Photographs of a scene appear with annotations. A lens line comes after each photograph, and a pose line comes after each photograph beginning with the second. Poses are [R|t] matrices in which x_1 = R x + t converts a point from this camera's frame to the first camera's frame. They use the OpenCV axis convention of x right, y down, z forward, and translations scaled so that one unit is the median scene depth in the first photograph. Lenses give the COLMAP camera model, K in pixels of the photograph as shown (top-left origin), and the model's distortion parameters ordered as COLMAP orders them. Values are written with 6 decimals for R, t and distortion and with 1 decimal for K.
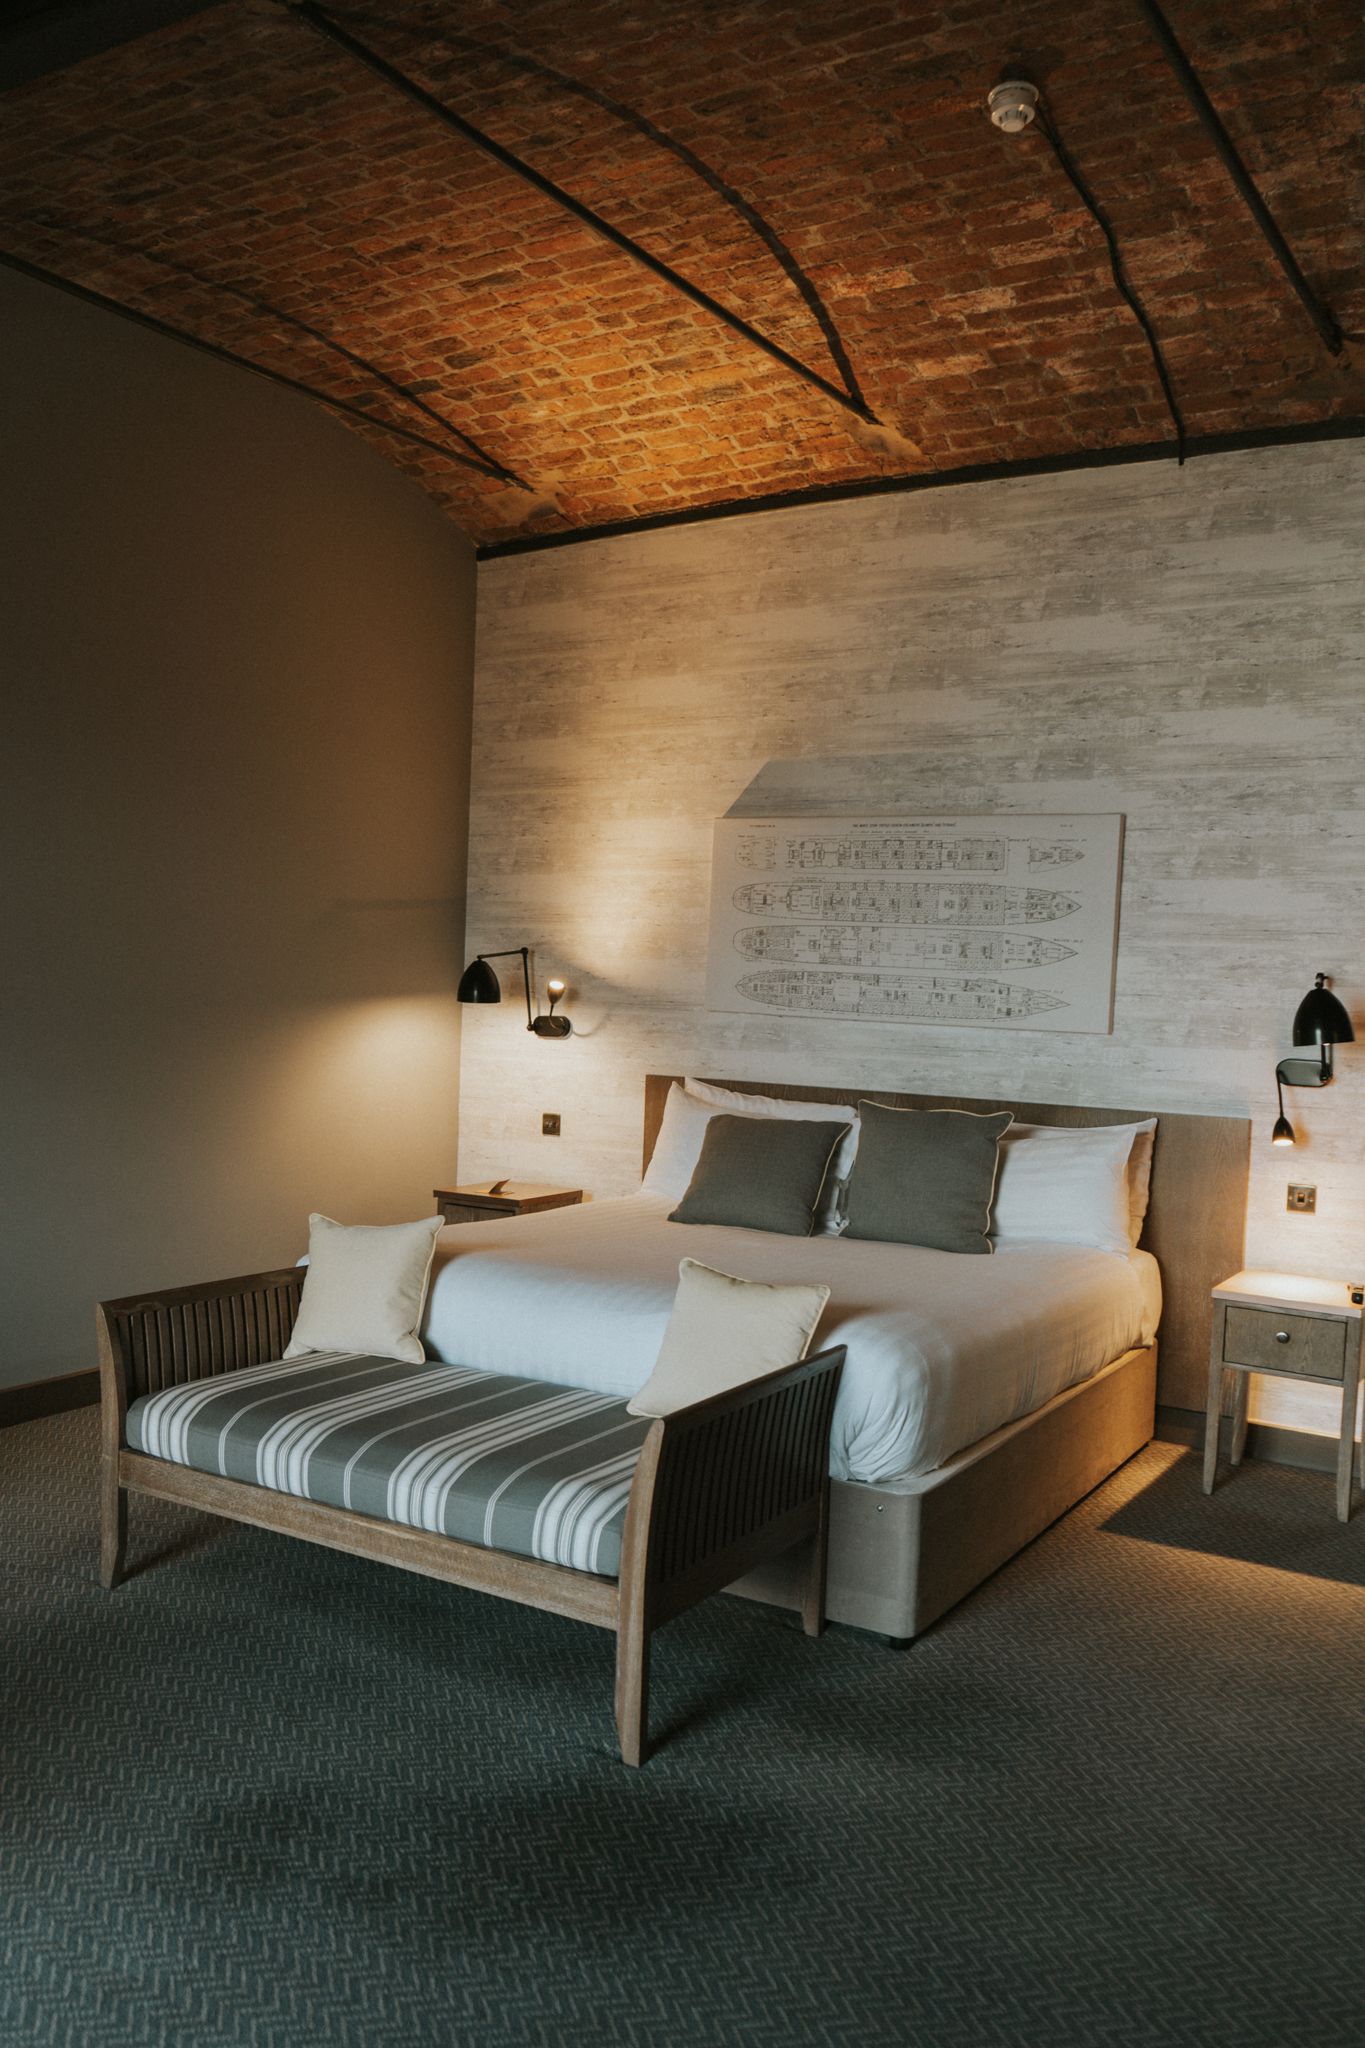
lens RADIAL K [[1619.7, 0, 675.8], [0, 1619.7, 1005.1], [0, 0, 1]] dist [-0.010075, 0.008410]
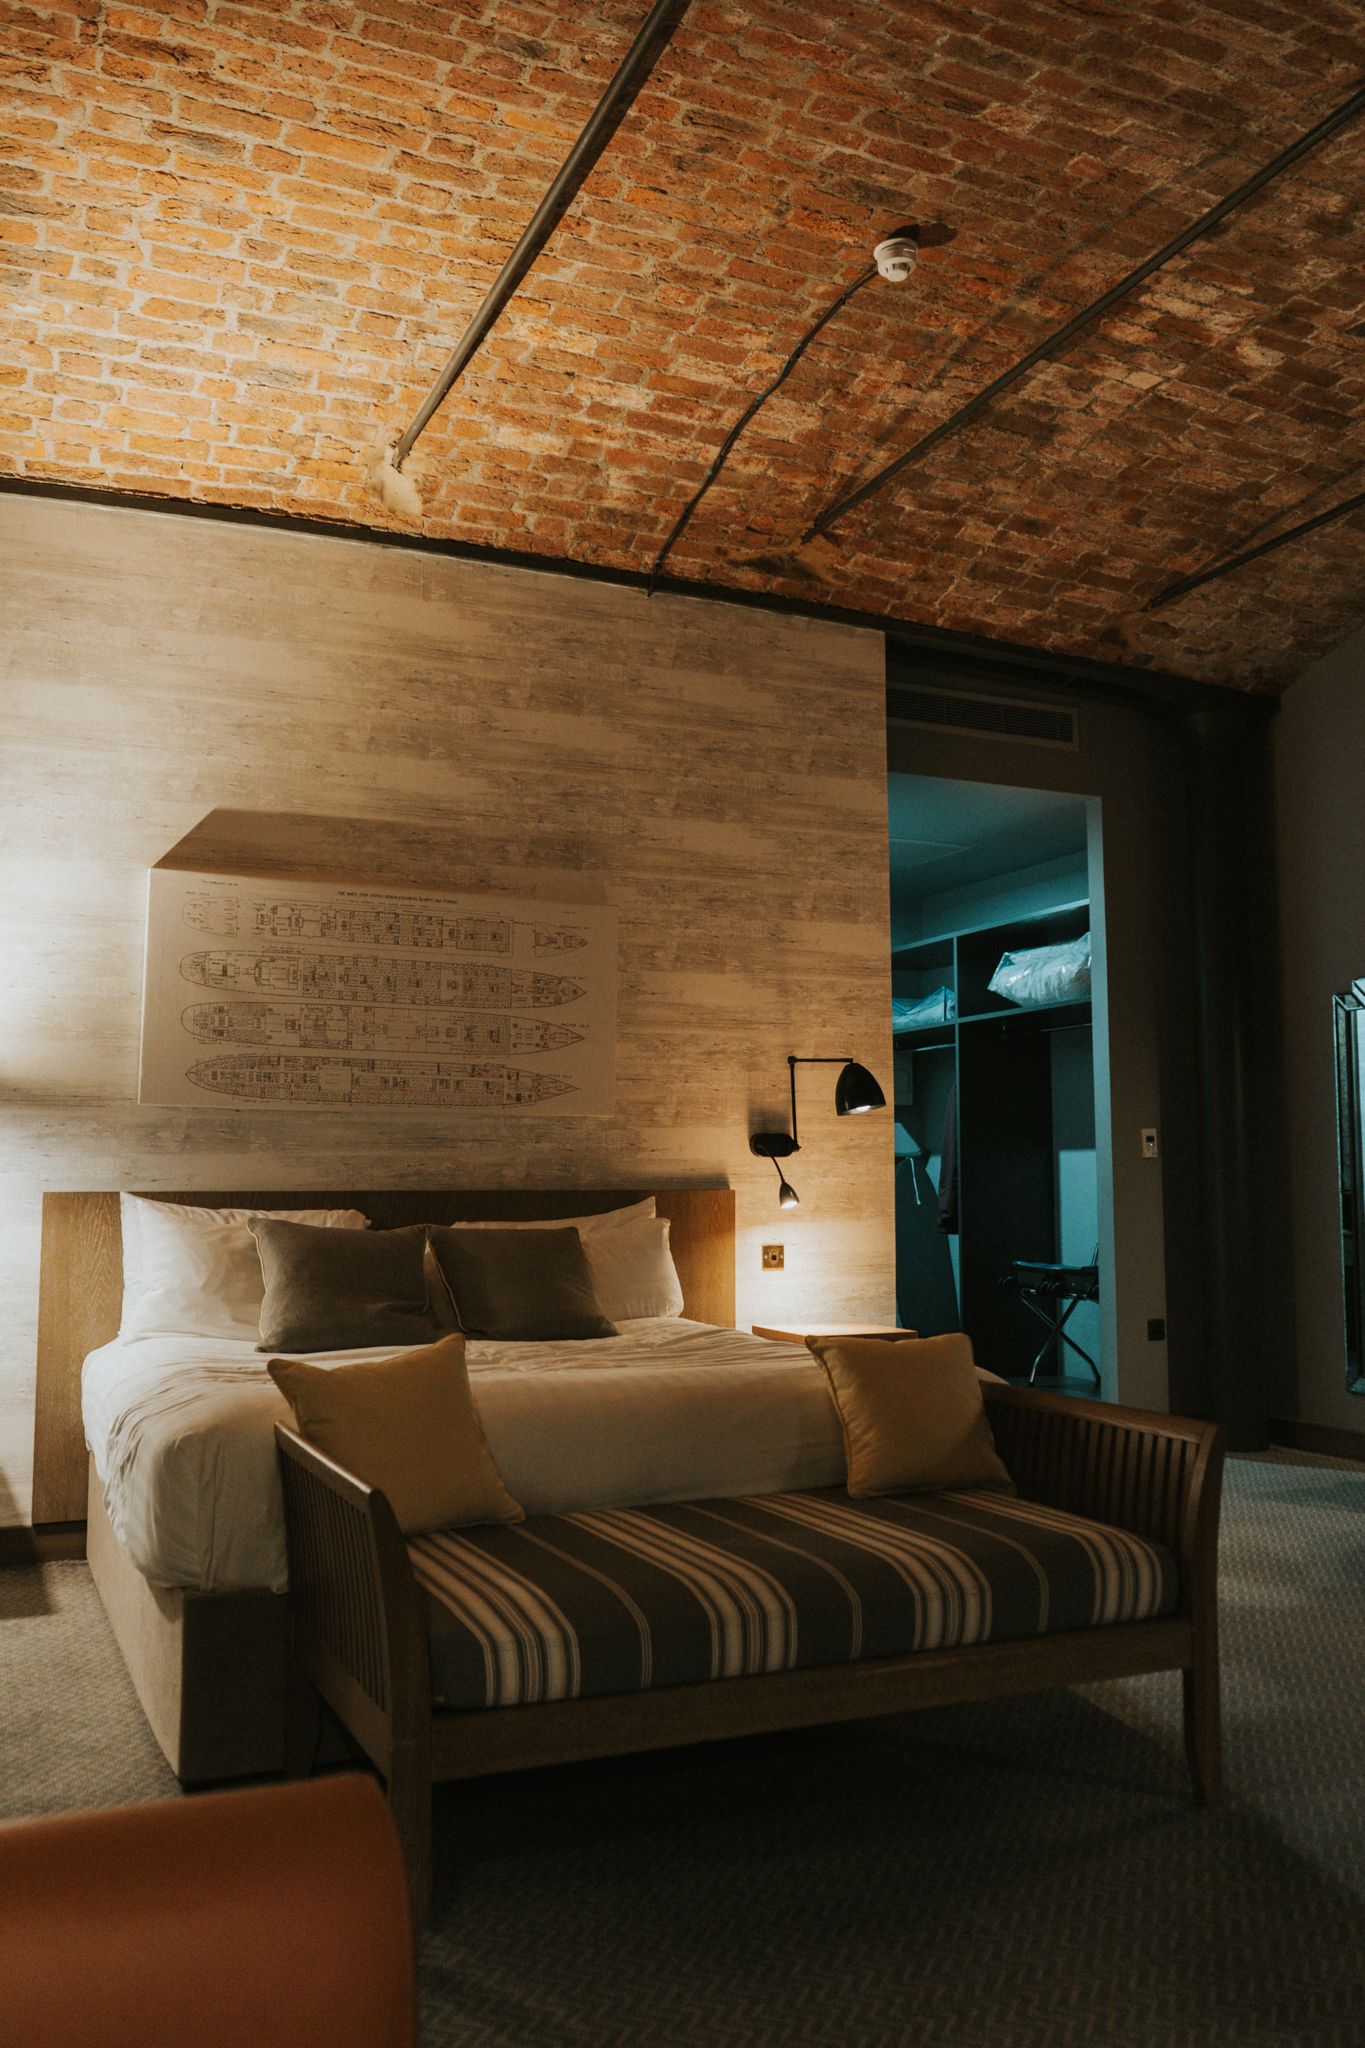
lens RADIAL K [[1619.7, 0, 687.9], [0, 1619.7, 1003.3], [0, 0, 1]] dist [-0.010075, 0.008410]
pose [[0.567851, 0.053781, 0.821373, -0.526781], [0.041058, 0.994771, -0.093519, 0.042141], [-0.822107, 0.086829, 0.562673, 0.358391]]
